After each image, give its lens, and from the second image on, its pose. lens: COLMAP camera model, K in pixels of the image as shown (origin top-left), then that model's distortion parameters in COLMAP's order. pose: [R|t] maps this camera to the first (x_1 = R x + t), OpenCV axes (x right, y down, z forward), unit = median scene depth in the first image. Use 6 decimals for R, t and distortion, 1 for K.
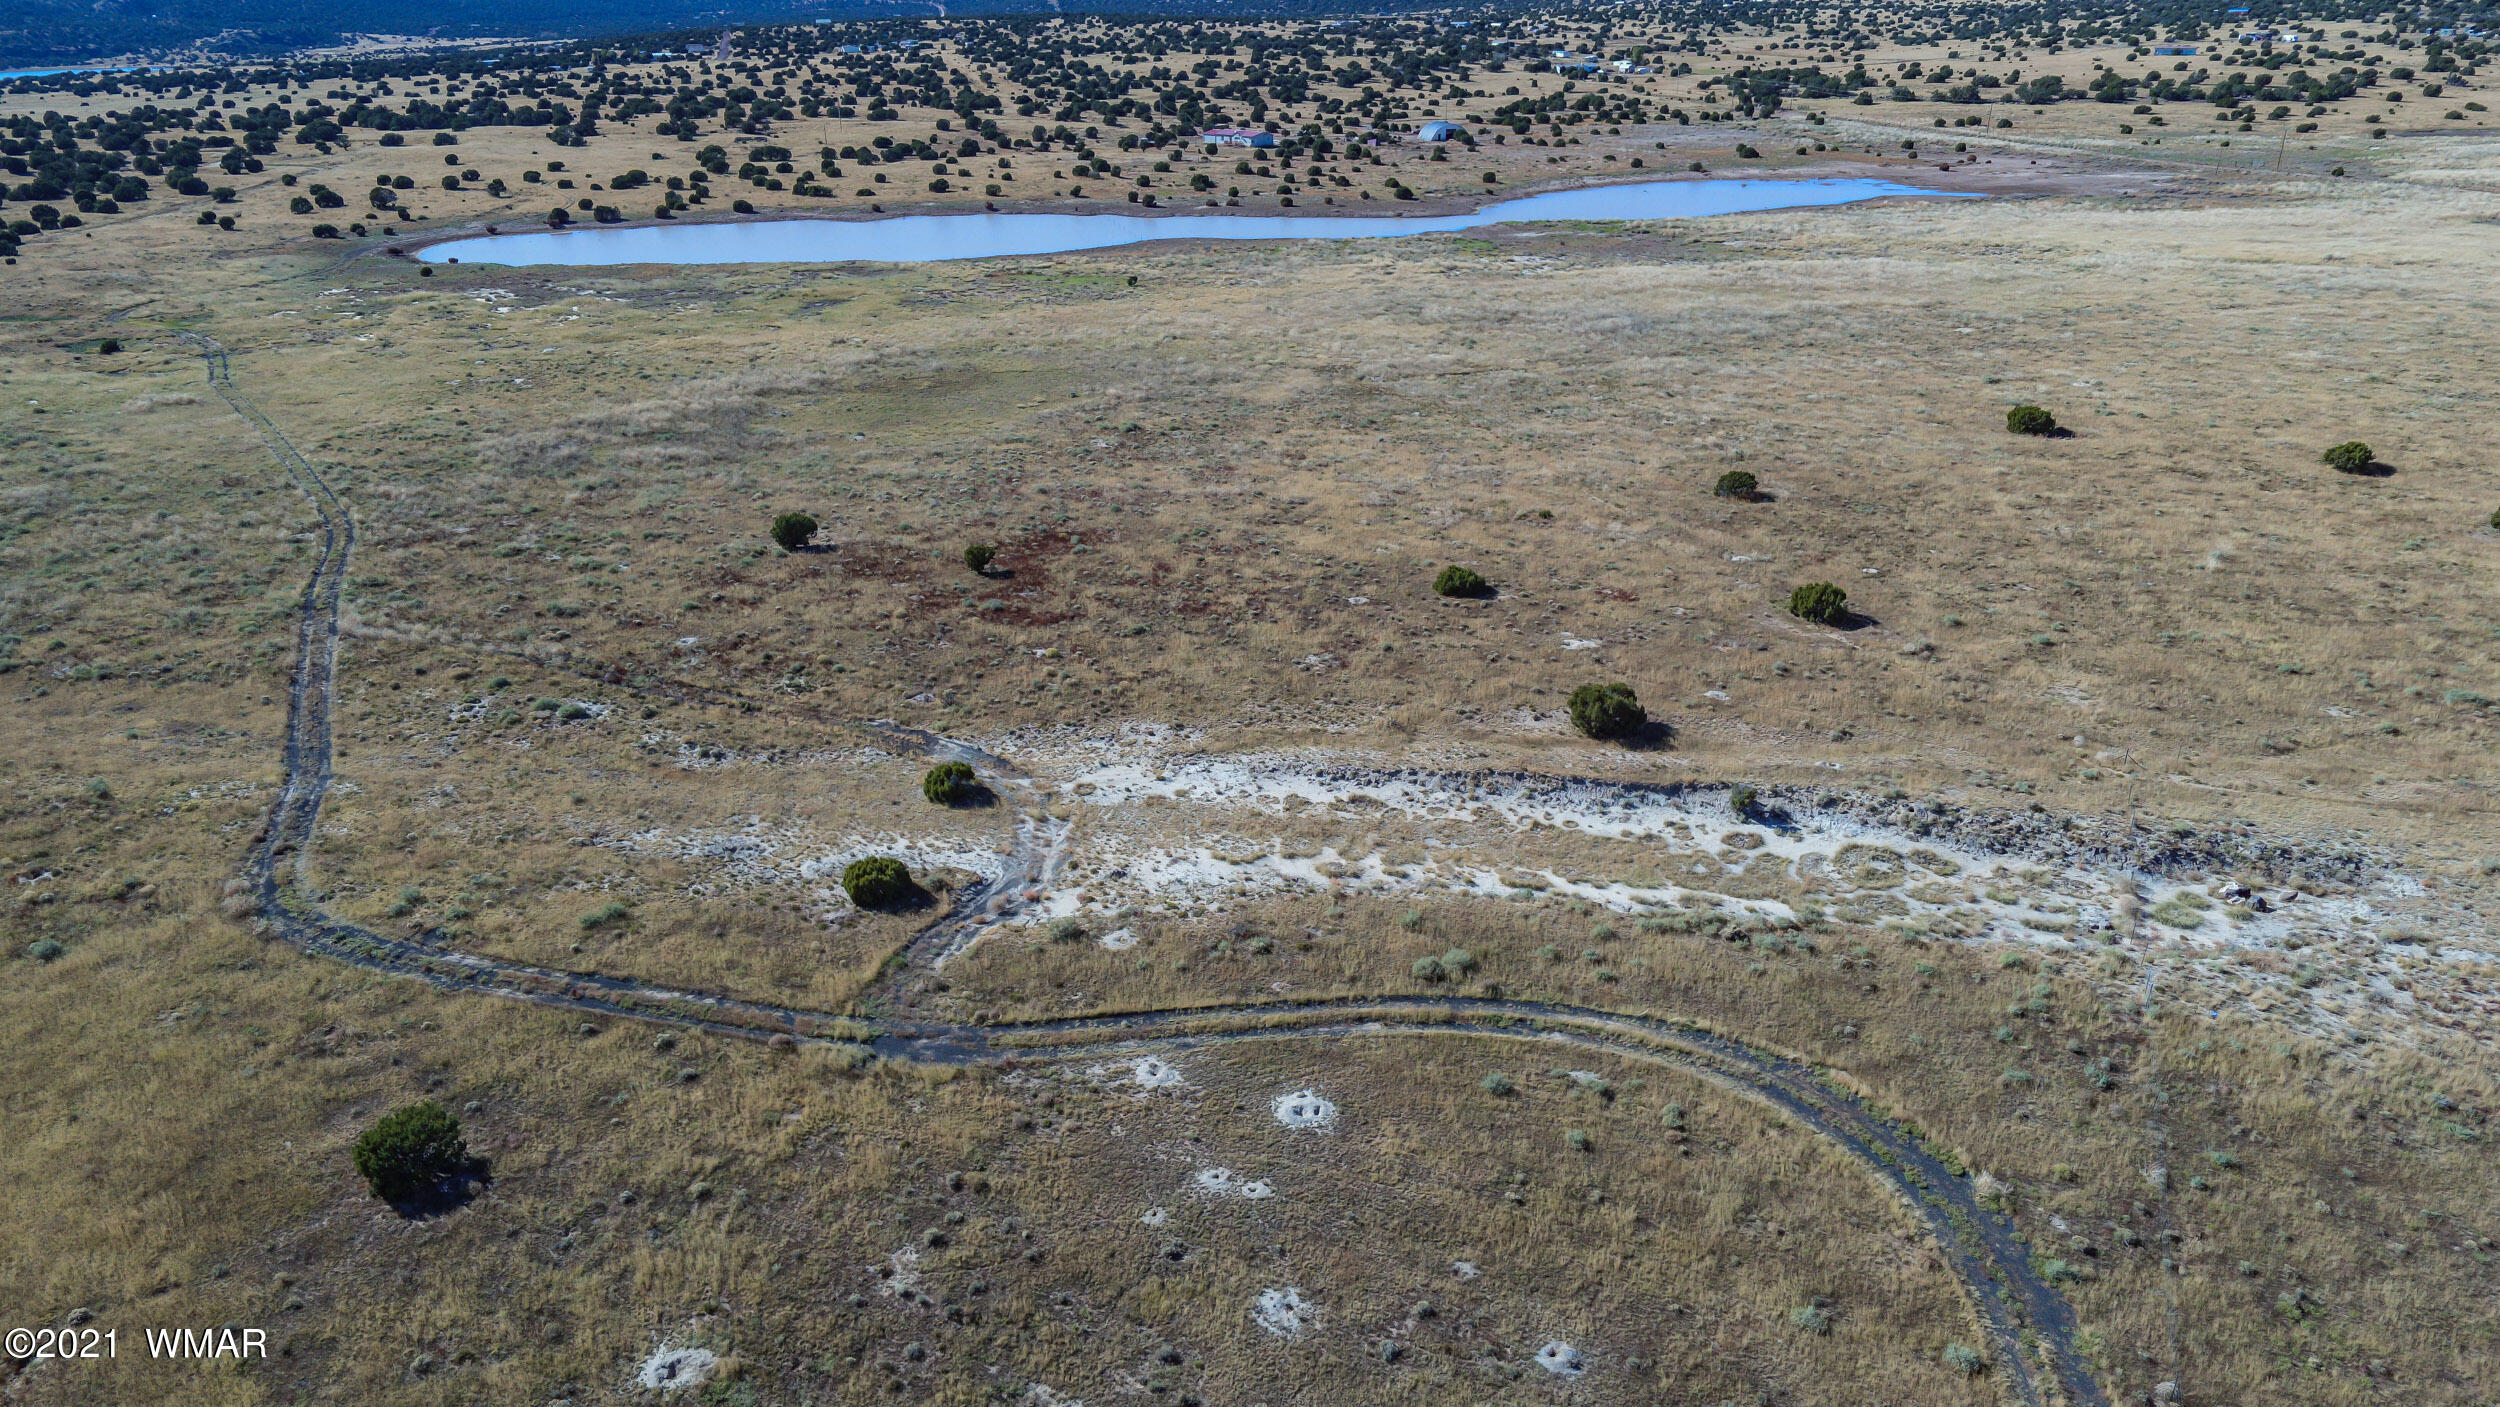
lens RADIAL K [[1524.7, 0, 1248.2], [0, 1524.7, 725.4], [0, 0, 1]] dist [0.012818, -0.025460]
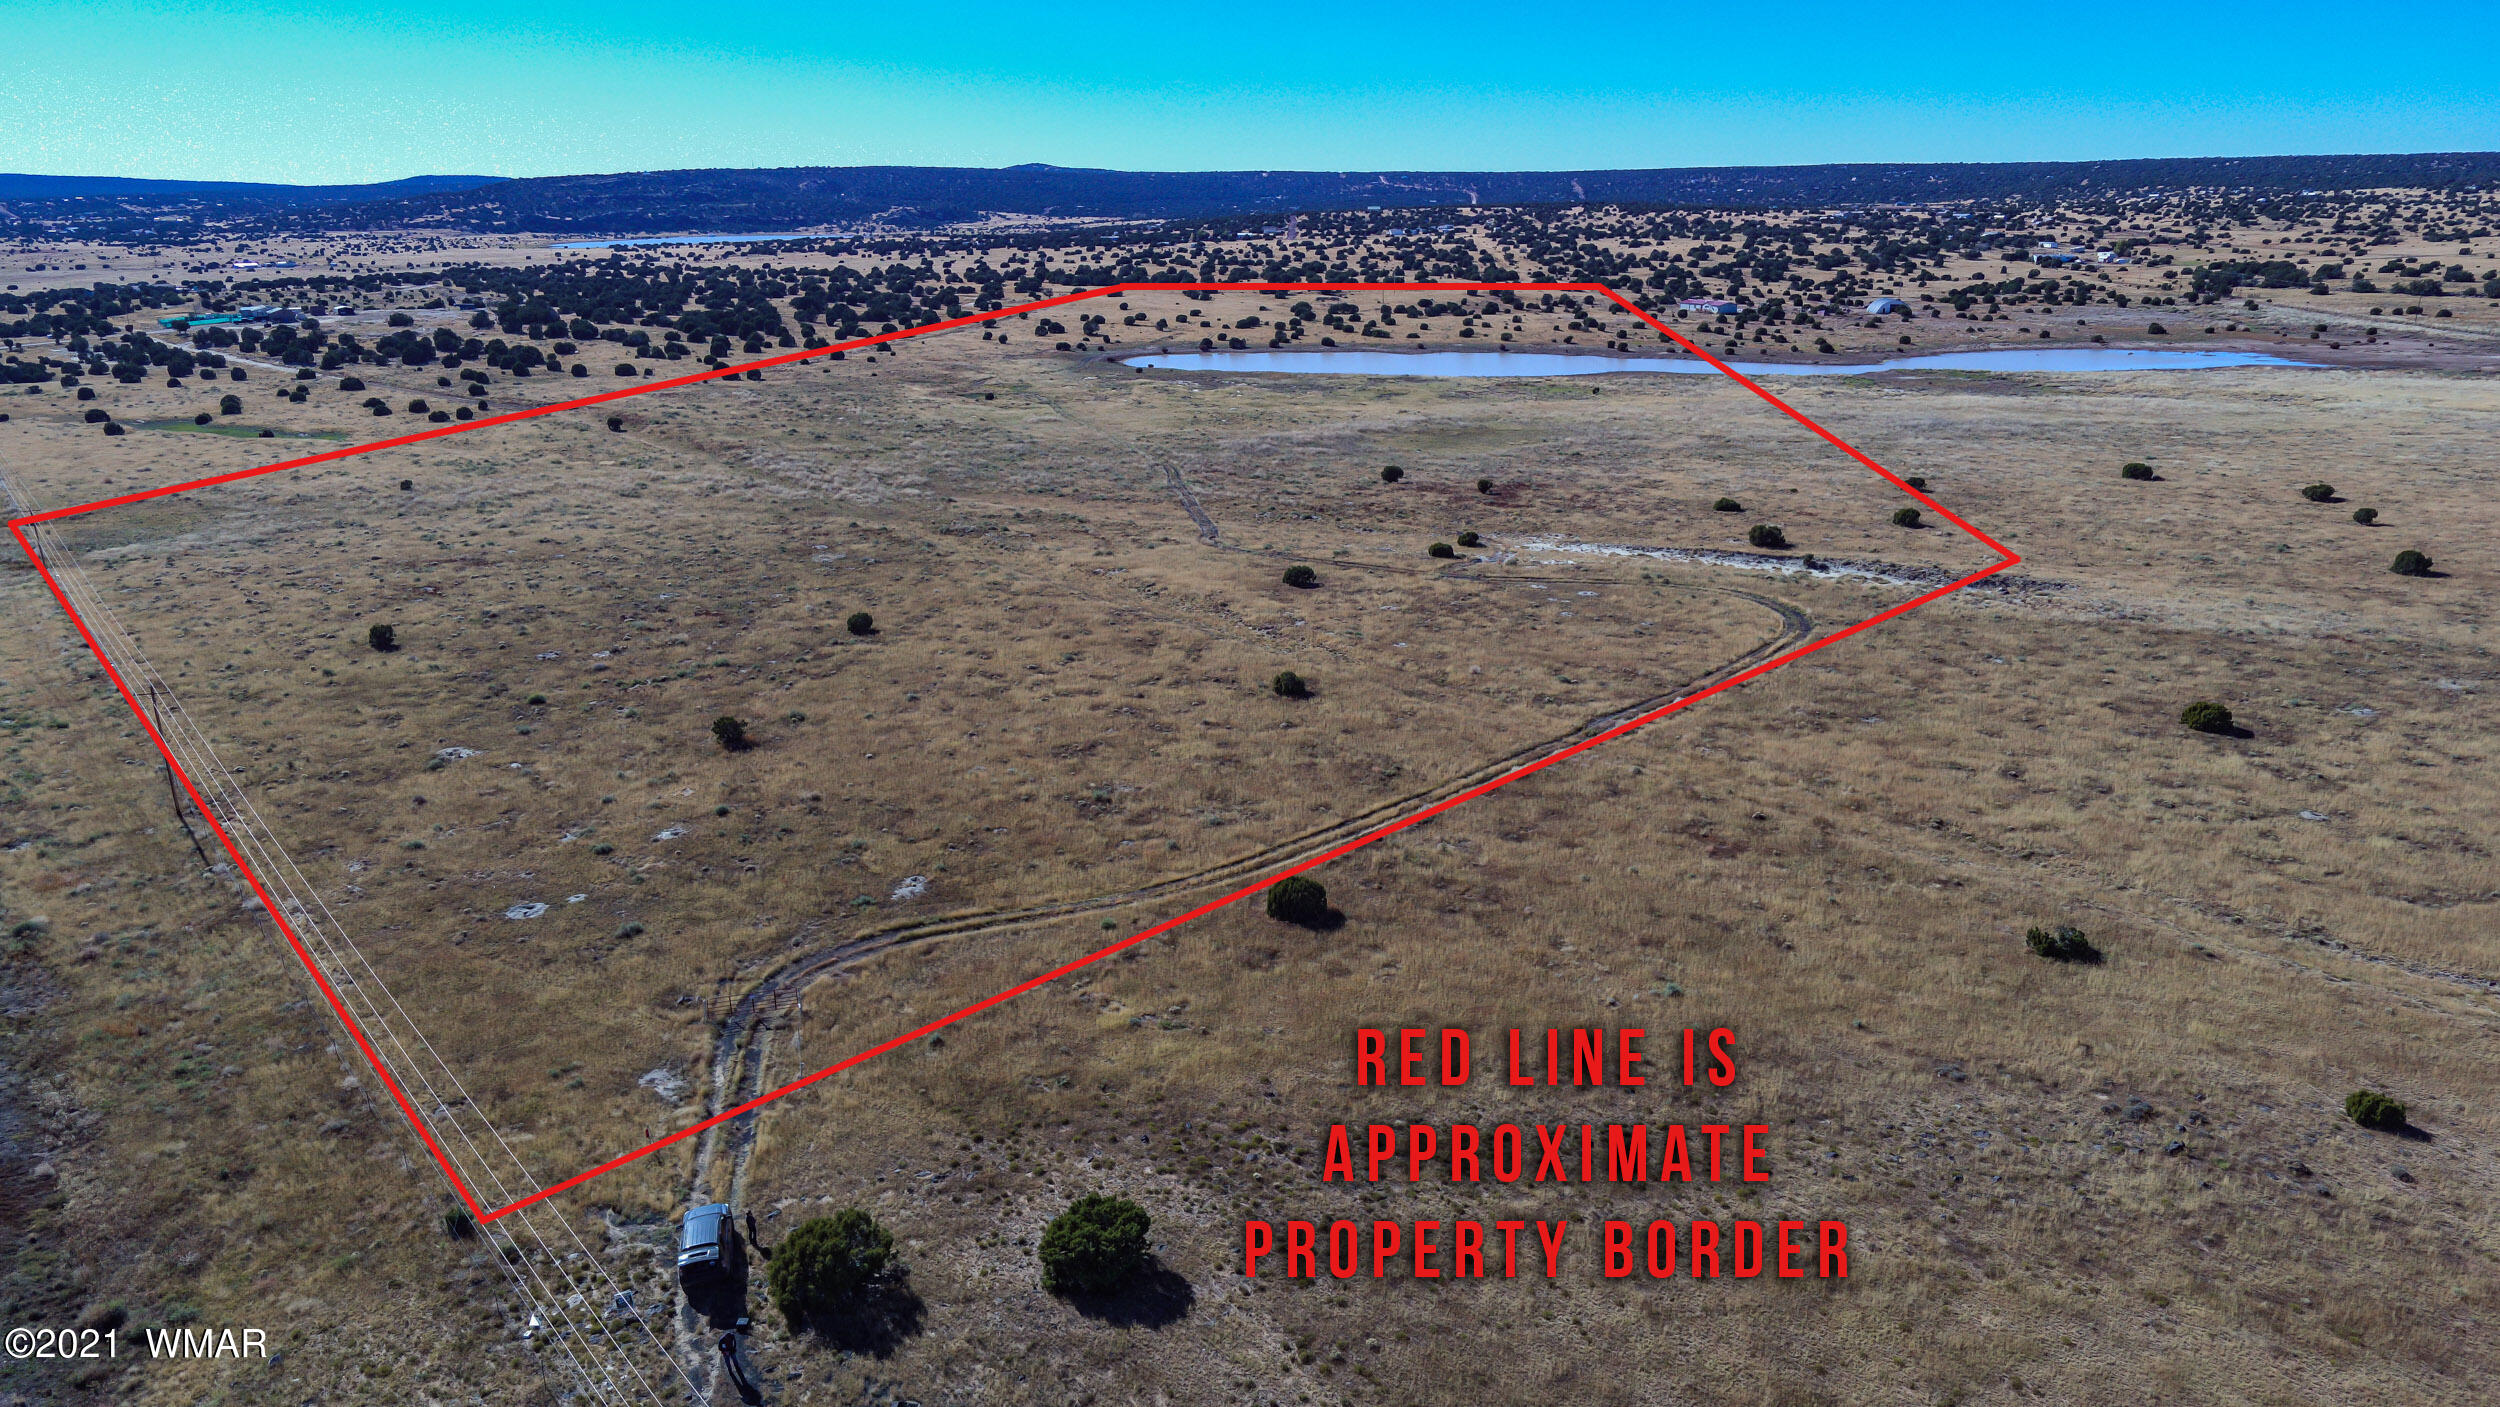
lens RADIAL K [[1607.7, 0, 1250.0], [0, 1607.7, 703.5], [0, 0, 1]] dist [0.019344, -0.033995]
pose [[0.952699, 0.096802, -0.288088, 0.046167], [-0.133434, 0.984898, -0.110321, 0.123503], [0.273058, 0.143544, 0.951228, -0.292455]]
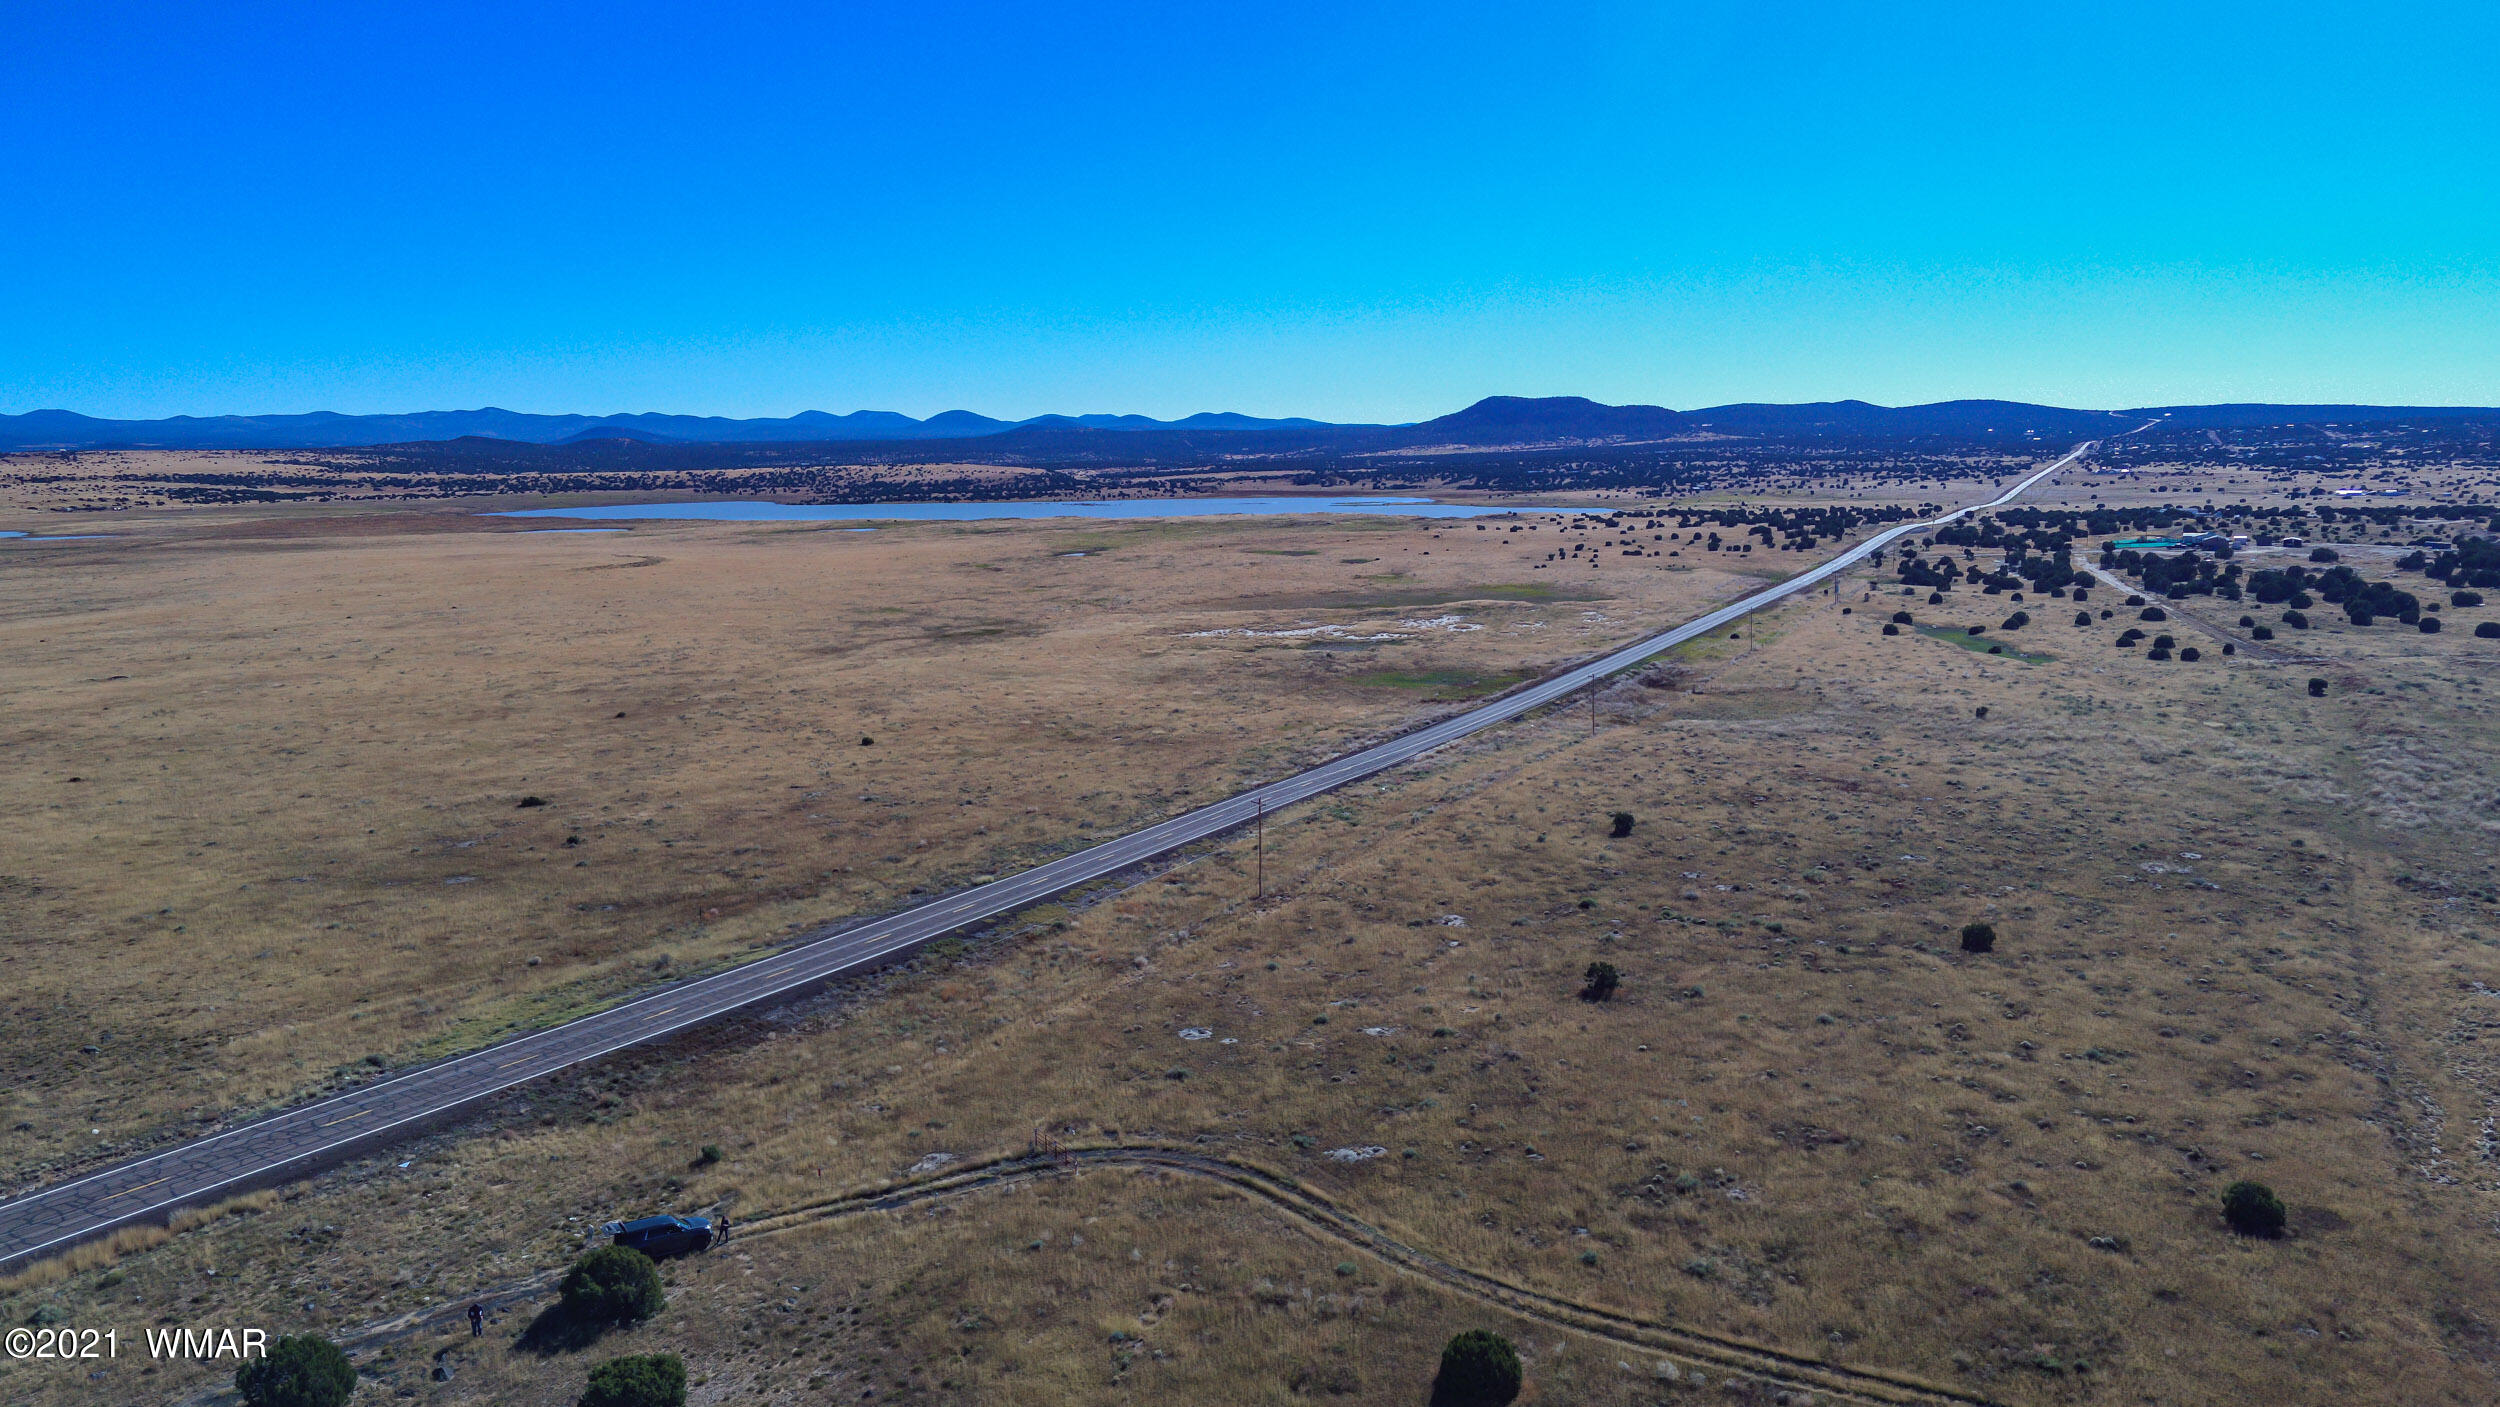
lens RADIAL K [[1592.1, 0, 1221.9], [0, 1592.1, 708.8], [0, 0, 1]] dist [0.000155, 0.003687]
pose [[0.032619, 0.170178, -0.984873, 0.146088], [-0.408562, 0.901577, 0.142254, 0.046184], [0.912148, 0.397742, 0.098937, -0.129874]]
